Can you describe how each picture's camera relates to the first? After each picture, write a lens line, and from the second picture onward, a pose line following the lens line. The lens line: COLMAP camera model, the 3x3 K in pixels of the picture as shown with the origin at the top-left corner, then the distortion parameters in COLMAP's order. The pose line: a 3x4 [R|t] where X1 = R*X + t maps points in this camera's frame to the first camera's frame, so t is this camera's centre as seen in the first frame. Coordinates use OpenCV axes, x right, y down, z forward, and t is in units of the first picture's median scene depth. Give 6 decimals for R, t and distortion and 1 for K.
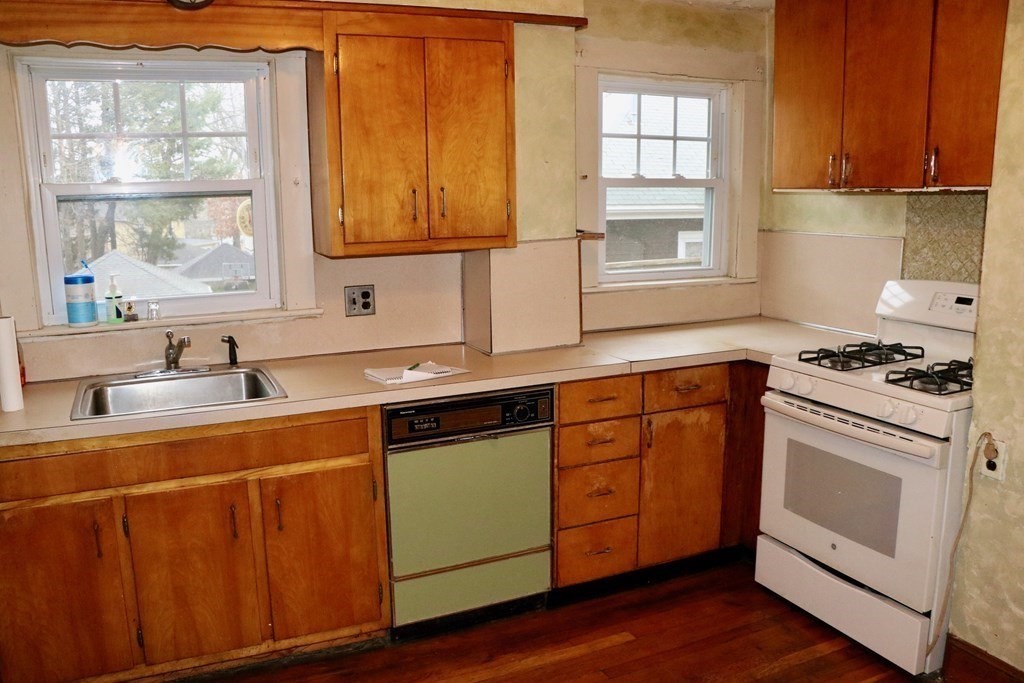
lens RADIAL K [[832.8, 0, 509.1], [0, 832.8, 354.7], [0, 0, 1]] dist [-0.183759, 0.151010]
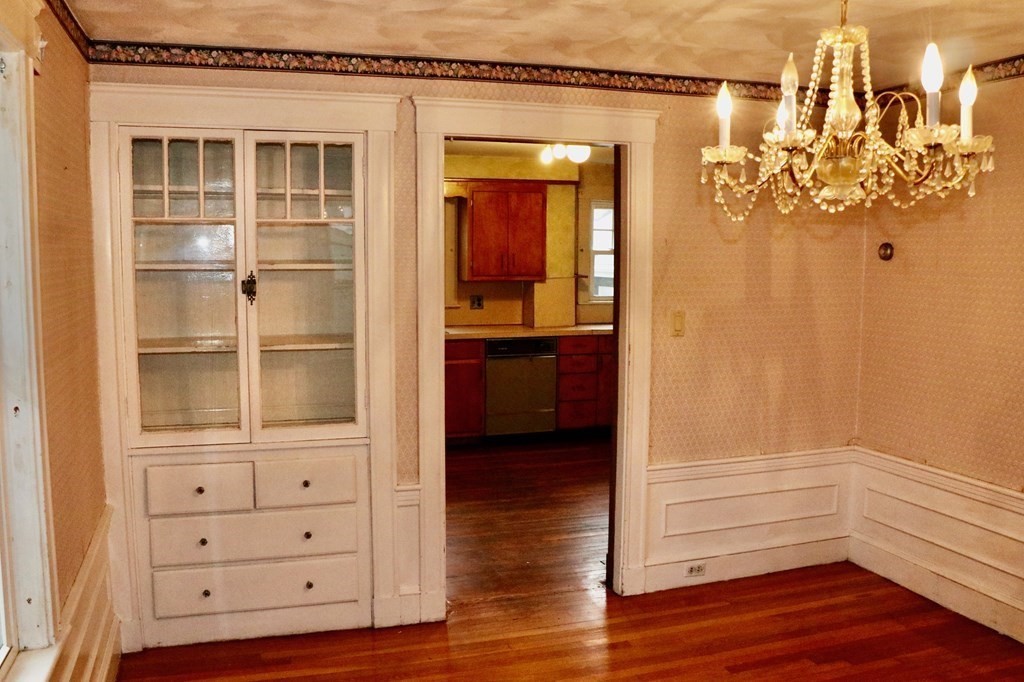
lens RADIAL K [[832.8, 0, 509.1], [0, 832.8, 354.2], [0, 0, 1]] dist [-0.183759, 0.151010]
pose [[0.993823, 0.033313, -0.105863, 0.161215], [-0.041267, 0.996415, -0.073854, 0.253978], [0.103023, 0.077767, 0.991634, -1.299375]]
